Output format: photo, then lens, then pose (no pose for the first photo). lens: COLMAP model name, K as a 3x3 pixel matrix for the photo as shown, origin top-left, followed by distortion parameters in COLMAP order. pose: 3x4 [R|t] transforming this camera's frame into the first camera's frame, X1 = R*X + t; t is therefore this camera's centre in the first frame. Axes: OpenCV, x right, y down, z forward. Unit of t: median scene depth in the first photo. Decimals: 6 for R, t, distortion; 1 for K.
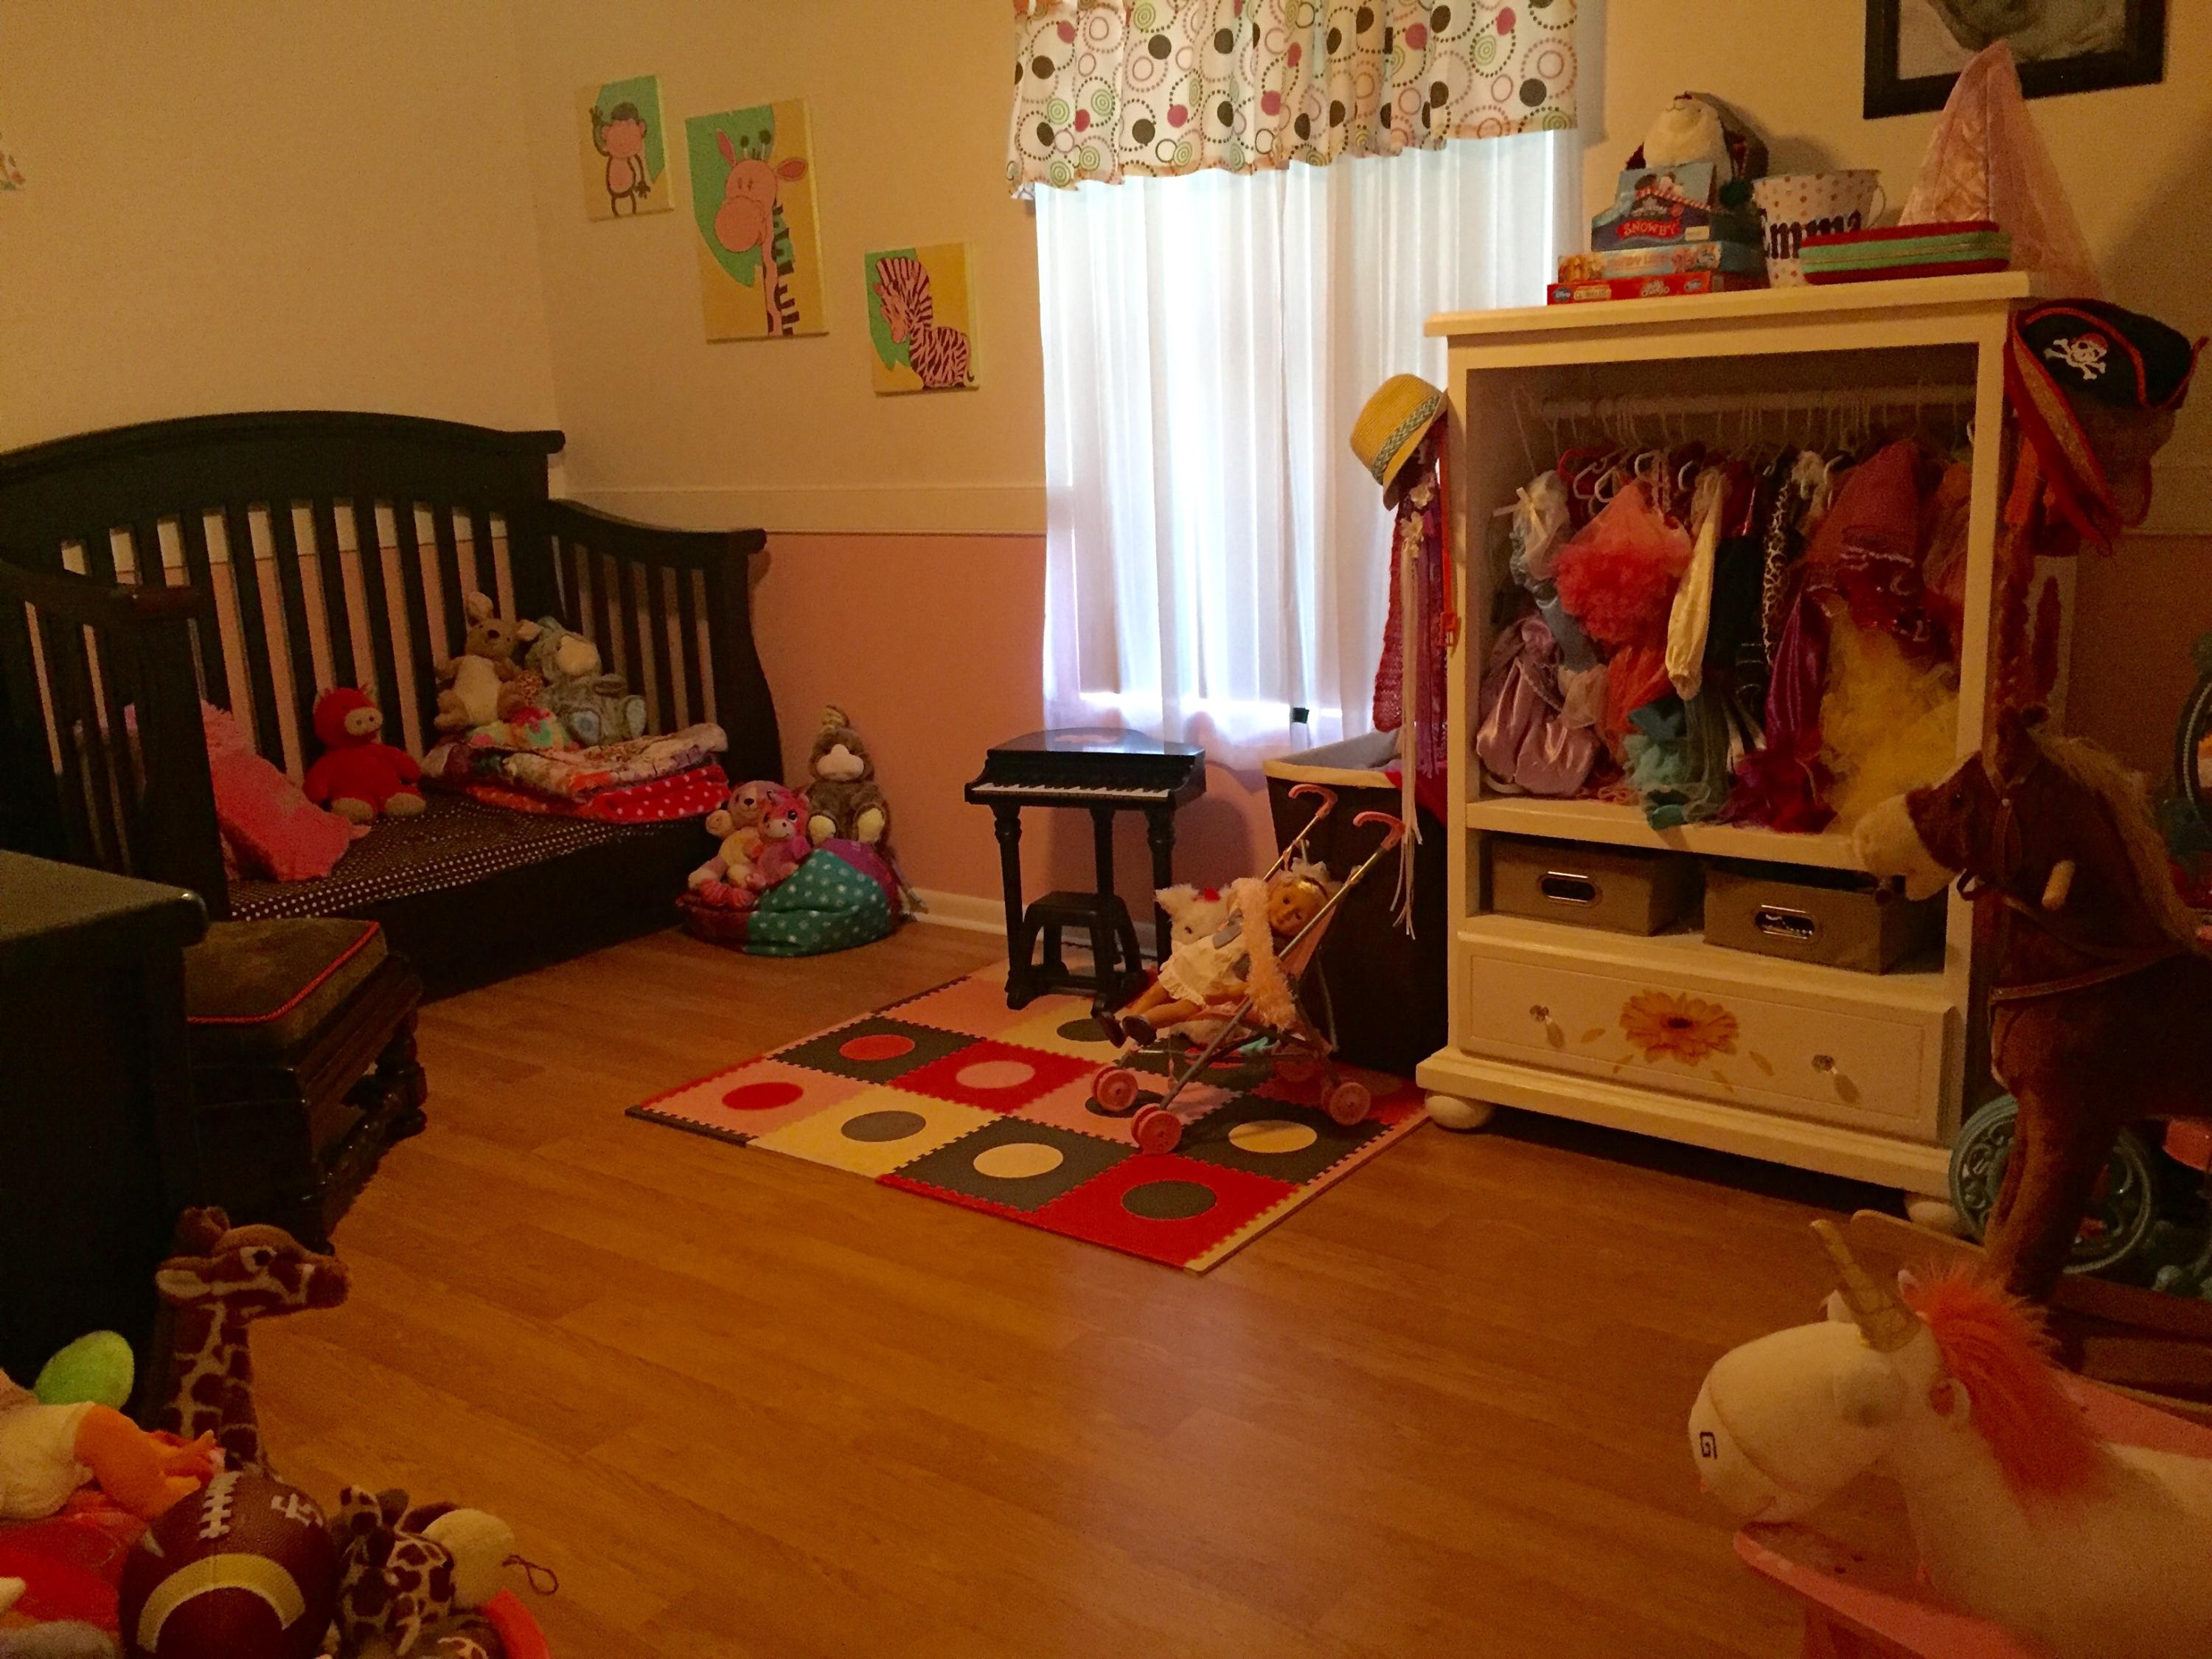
lens RADIAL K [[1882.4, 0, 1110.5], [0, 1882.4, 839.0], [0, 0, 1]] dist [0.081840, -0.114159]
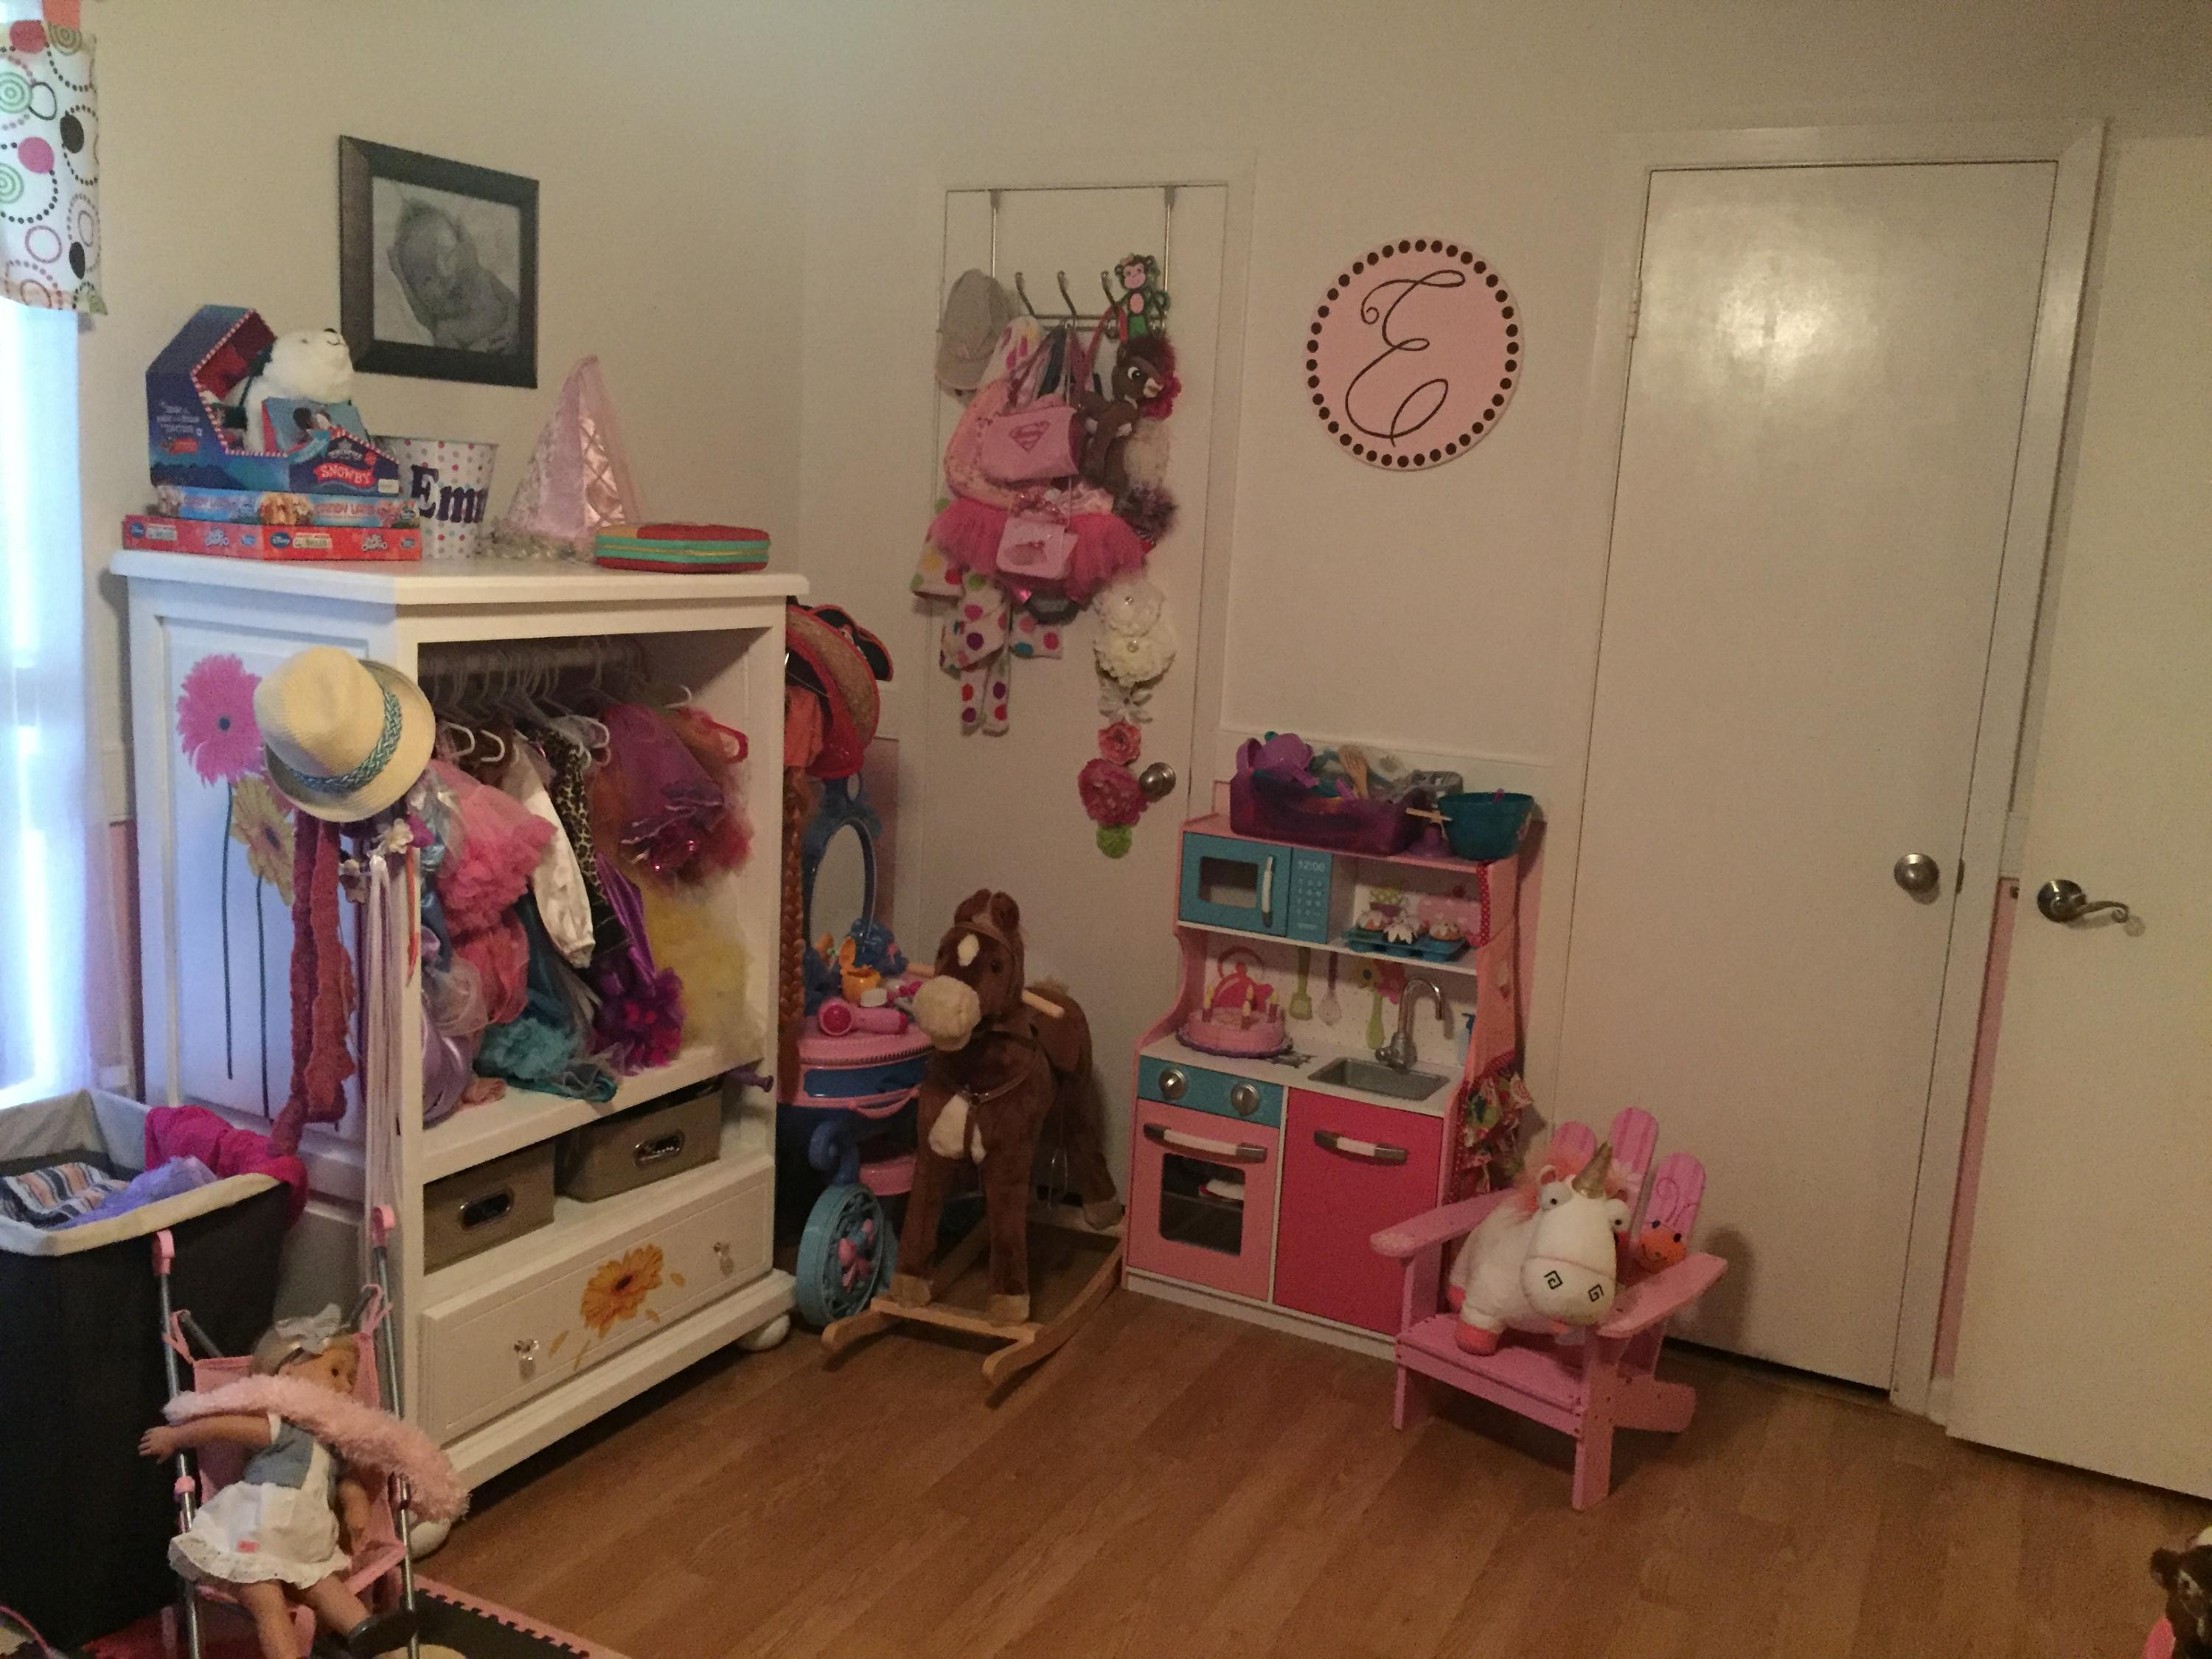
lens RADIAL K [[1882.4, 0, 1111.3], [0, 1882.4, 822.6], [0, 0, 1]] dist [0.081840, -0.114159]
pose [[-0.170787, -0.132992, 0.976292, -0.688014], [0.169531, 0.972106, 0.162078, -0.256744], [-0.970614, 0.193193, -0.143476, 0.846833]]
